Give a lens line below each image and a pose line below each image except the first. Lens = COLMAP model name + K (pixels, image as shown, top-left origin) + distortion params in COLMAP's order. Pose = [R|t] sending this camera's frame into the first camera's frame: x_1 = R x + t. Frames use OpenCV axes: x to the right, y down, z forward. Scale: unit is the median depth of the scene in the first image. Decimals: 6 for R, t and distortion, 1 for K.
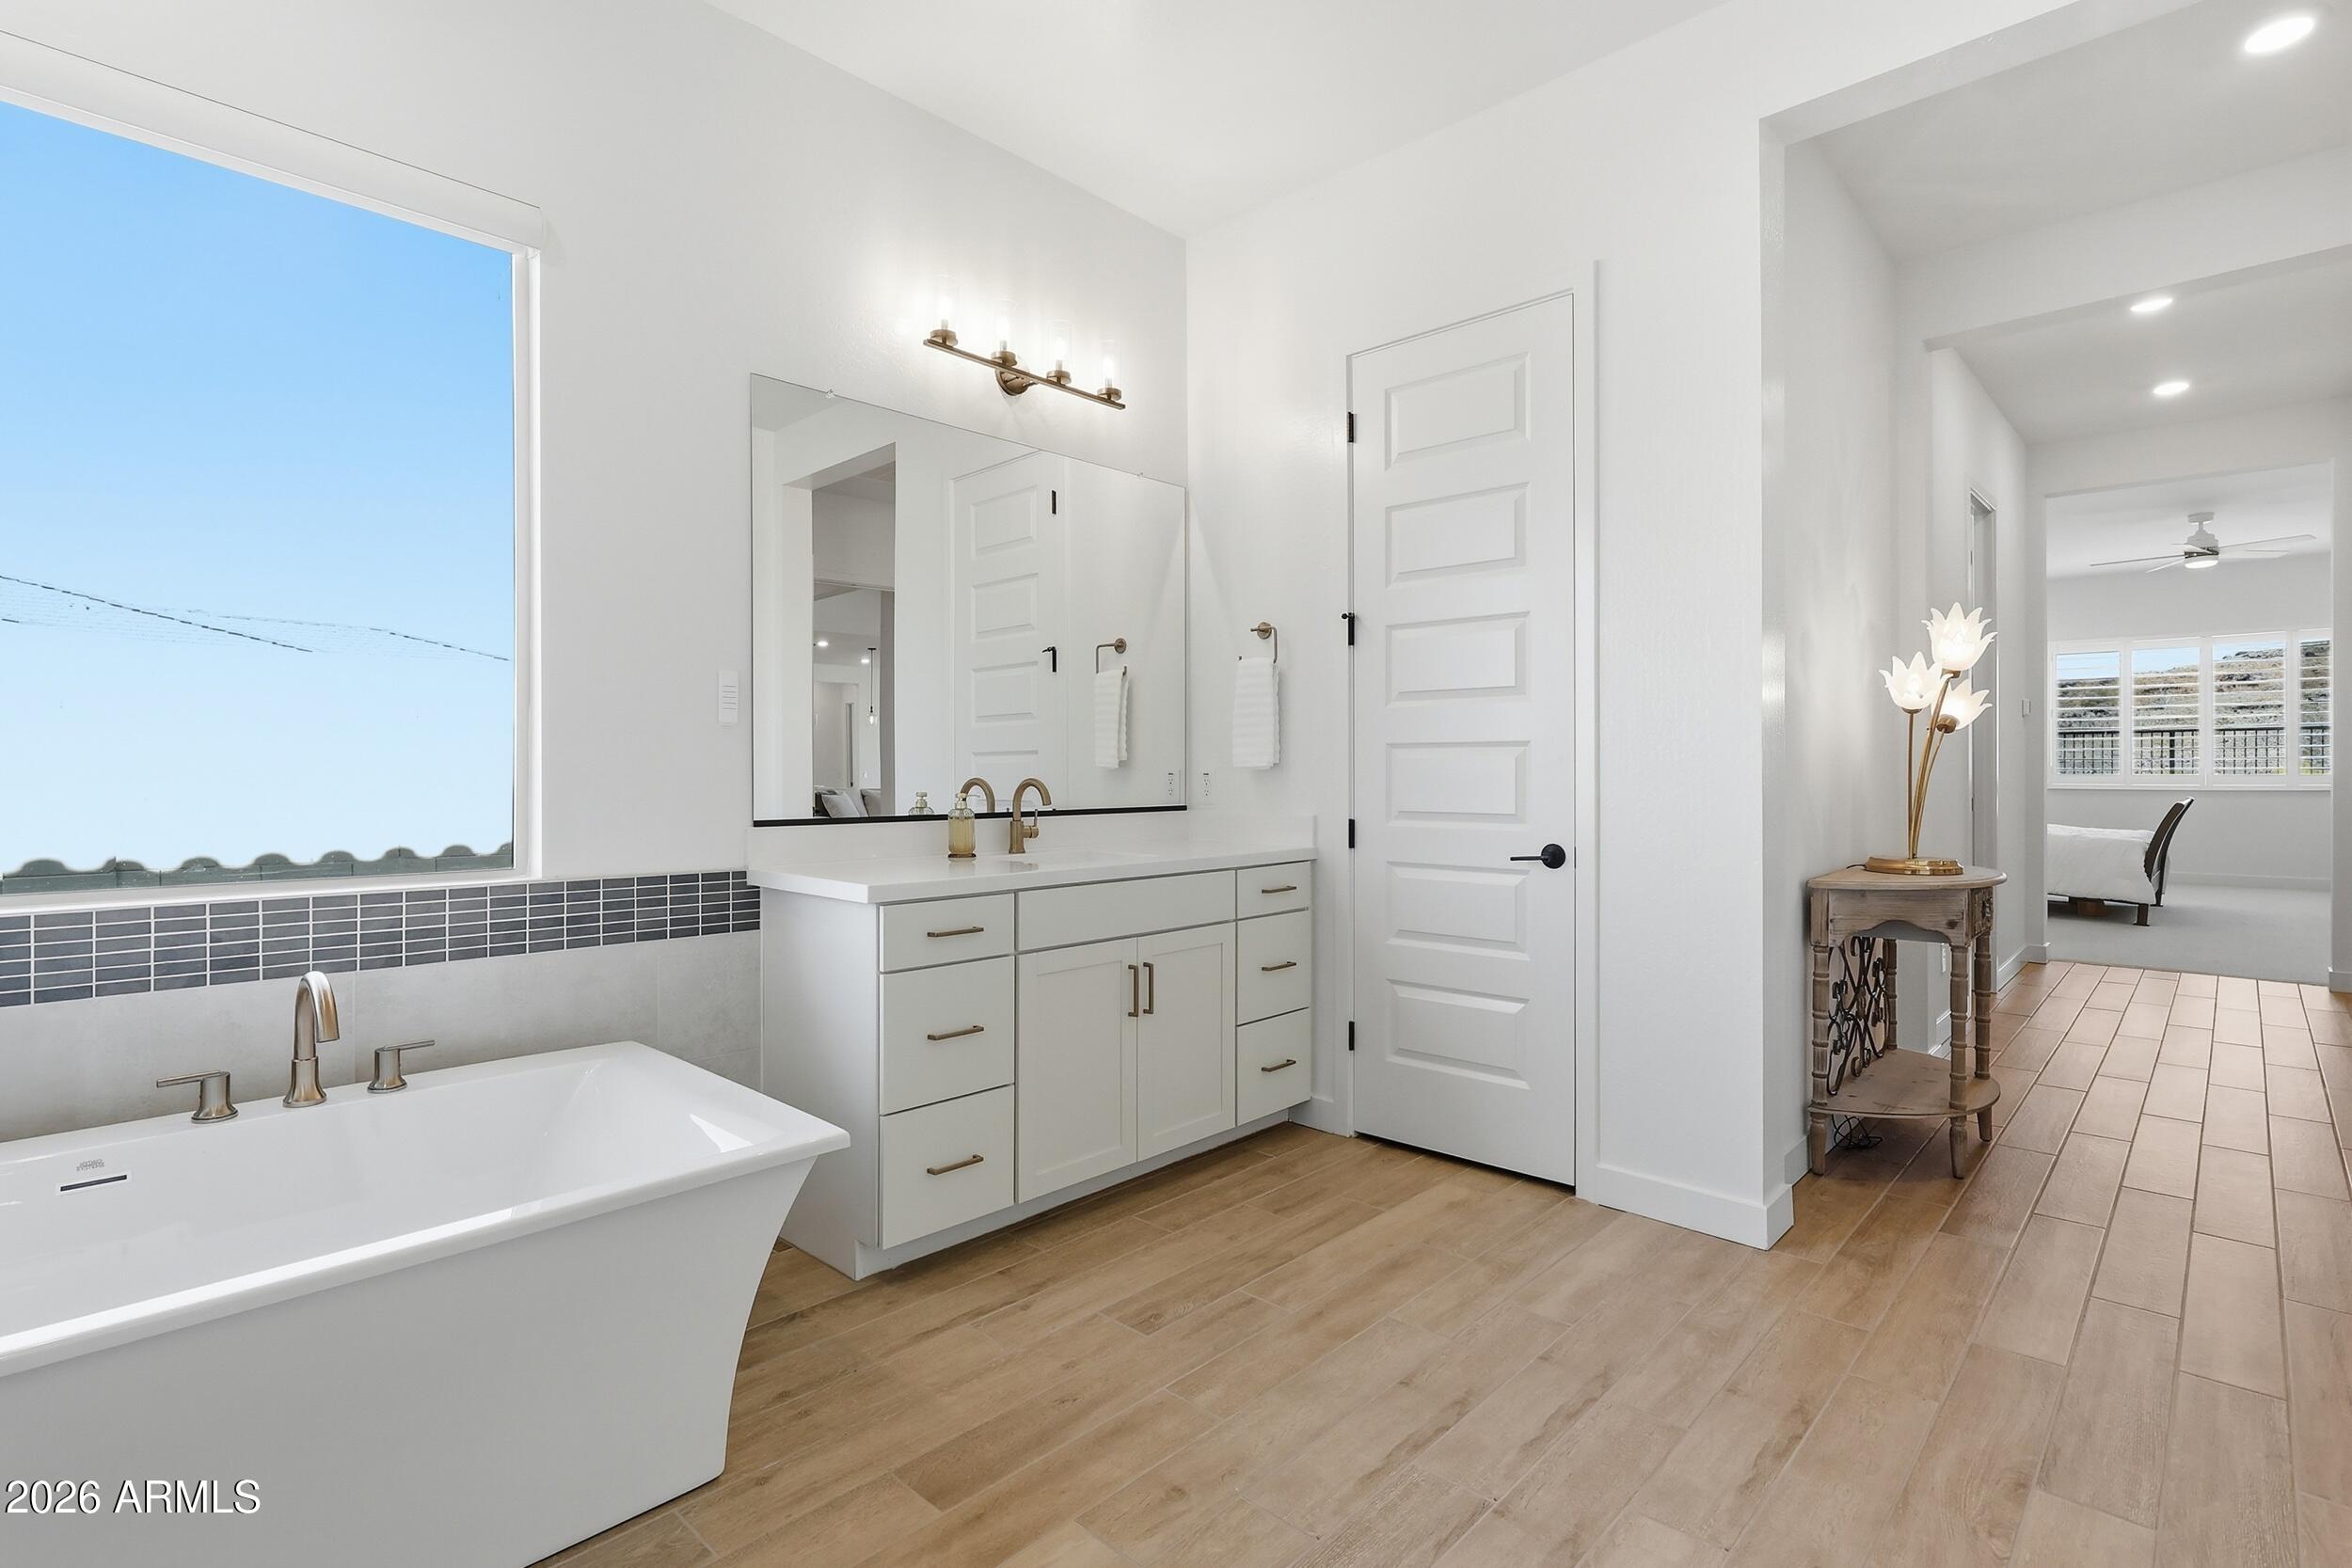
lens RADIAL K [[1124.8, 0, 1176.0], [0, 1124.8, 784.0], [0, 0, 1]] dist [0.000254, 0.000011]
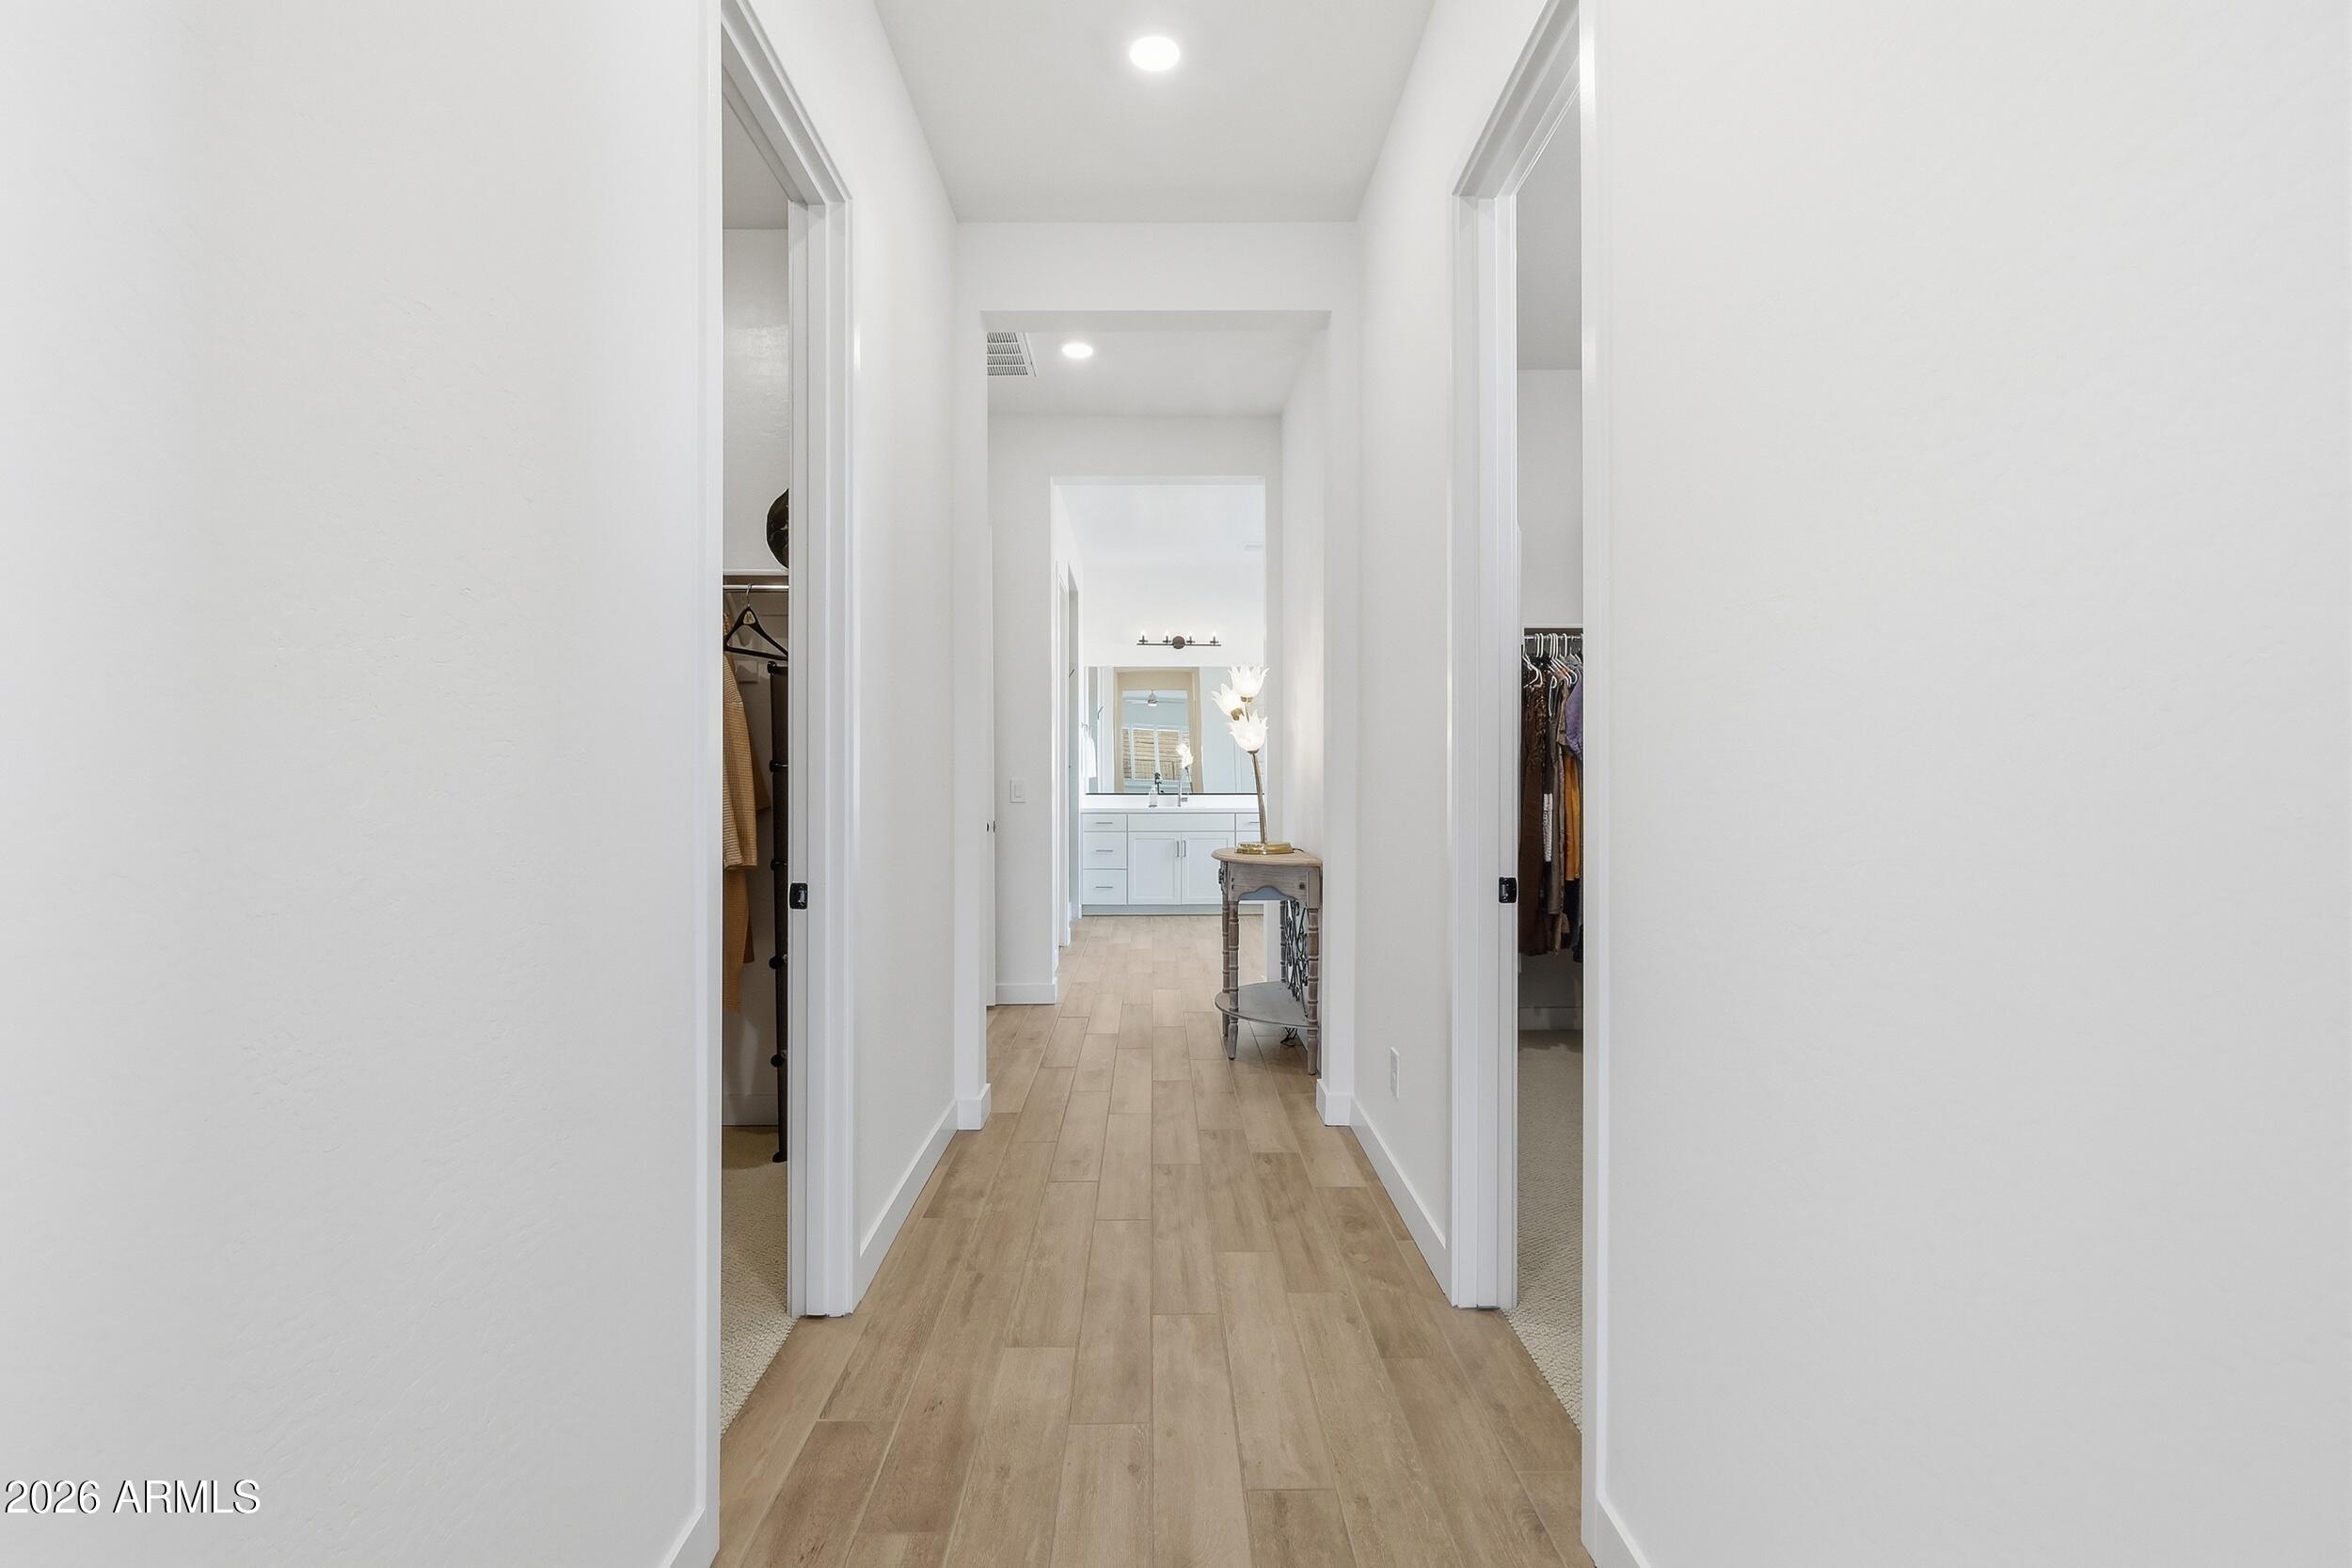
lens RADIAL K [[1084.3, 0, 1176.0], [0, 1084.3, 784.0], [0, 0, 1]] dist [0.000405, 0.000014]
pose [[0.699697, 0.001770, -0.714438, 2.082598], [-0.003400, 0.999994, -0.000853, 0.005895], [0.714432, 0.003025, 0.699698, -1.085648]]
